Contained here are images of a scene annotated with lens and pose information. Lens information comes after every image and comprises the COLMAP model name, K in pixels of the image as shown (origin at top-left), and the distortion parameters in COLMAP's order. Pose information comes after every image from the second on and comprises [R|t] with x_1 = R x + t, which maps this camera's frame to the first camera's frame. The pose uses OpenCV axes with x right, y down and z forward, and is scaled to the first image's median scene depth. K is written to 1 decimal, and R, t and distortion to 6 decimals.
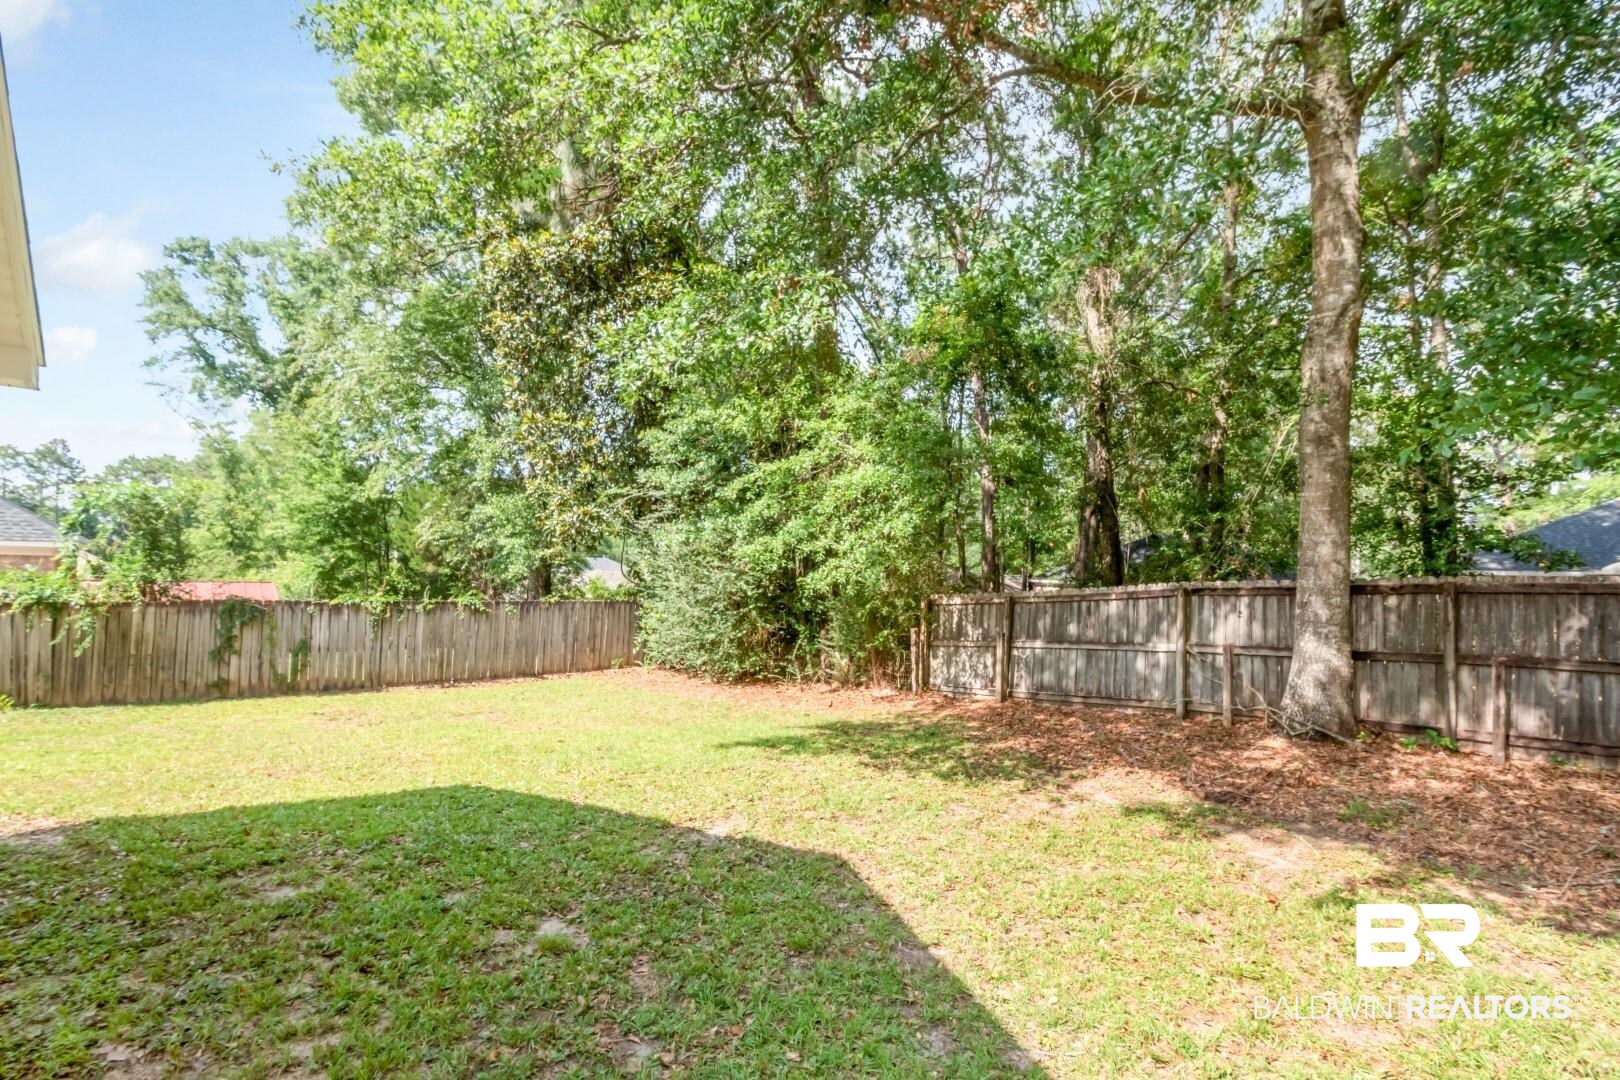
lens RADIAL K [[752.8, 0, 813.9], [0, 752.8, 553.7], [0, 0, 1]] dist [-0.003690, -0.000722]
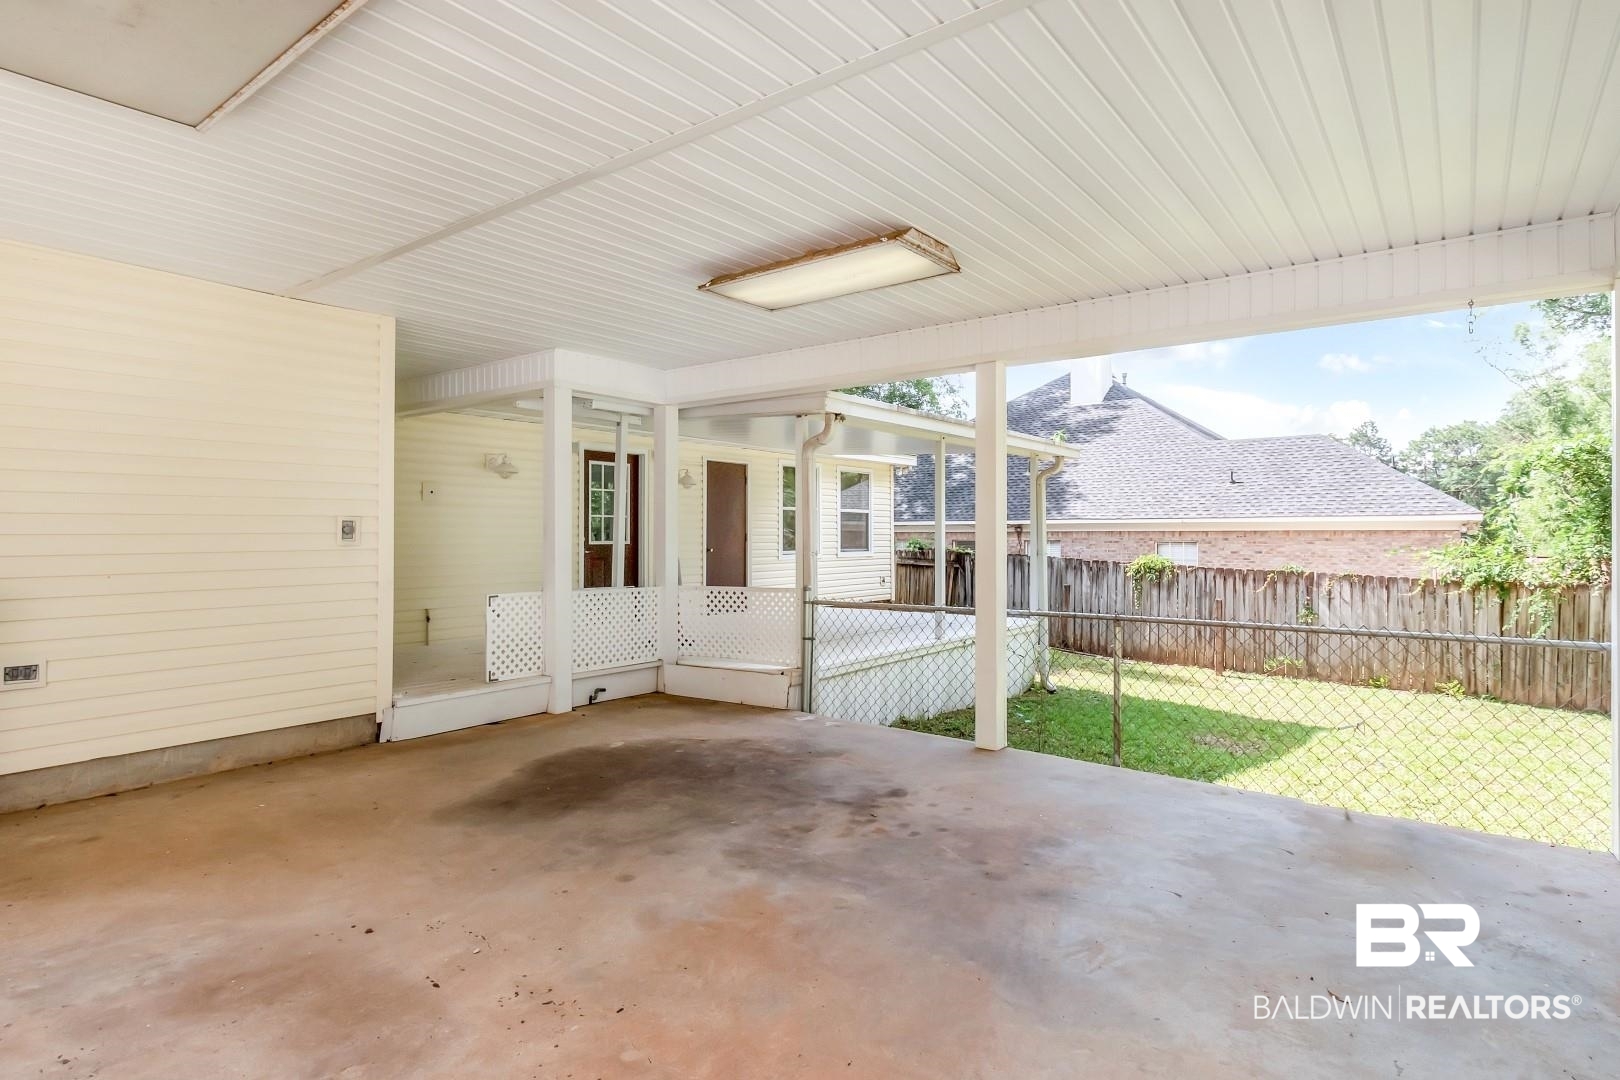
lens RADIAL K [[859.1, 0, 810.0], [0, 859.1, 540.0], [0, 0, 1]] dist [-0.000282, -0.001245]
pose [[0.201379, -0.017715, -0.979353, -0.194632], [0.031545, 0.999435, -0.011591, 0.003110], [0.979005, -0.028560, 0.201824, 0.015007]]
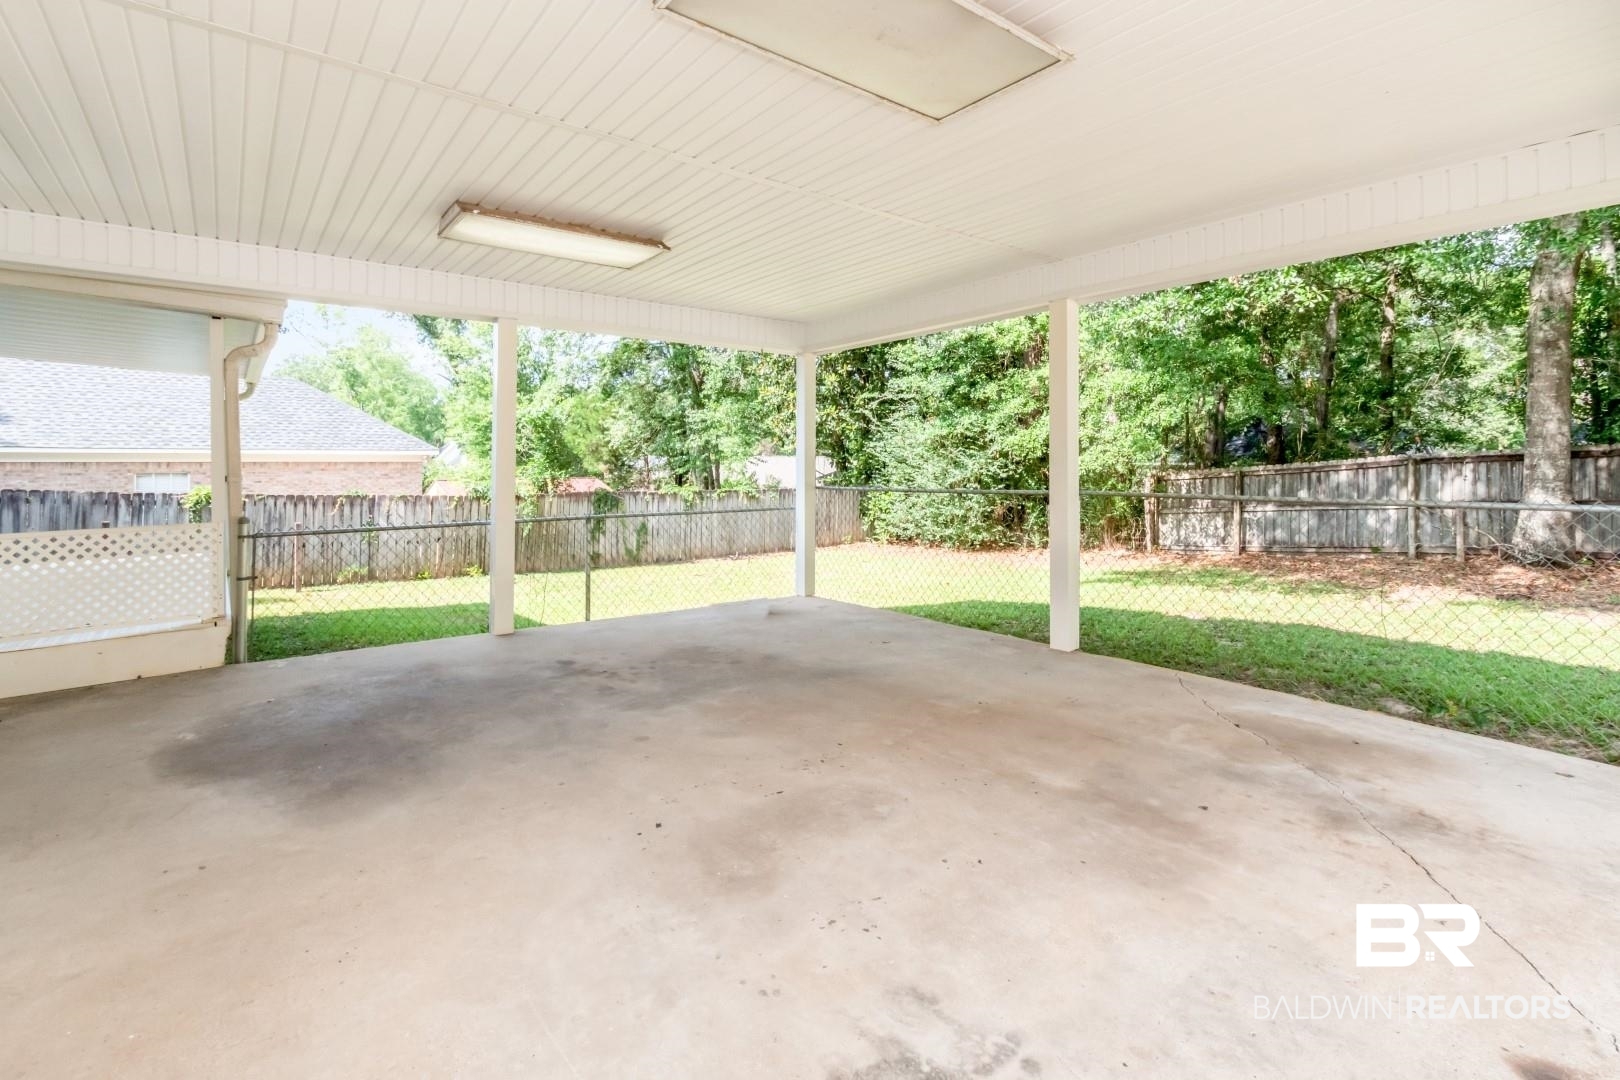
lens RADIAL K [[748.2, 0, 807.5], [0, 748.2, 462.9], [0, 0, 1]] dist [-0.000233, -0.000613]
pose [[0.998235, -0.028186, -0.052282, -0.401770], [0.029358, 0.999332, 0.021781, -0.004491], [0.051633, -0.023278, 0.998395, -0.280417]]
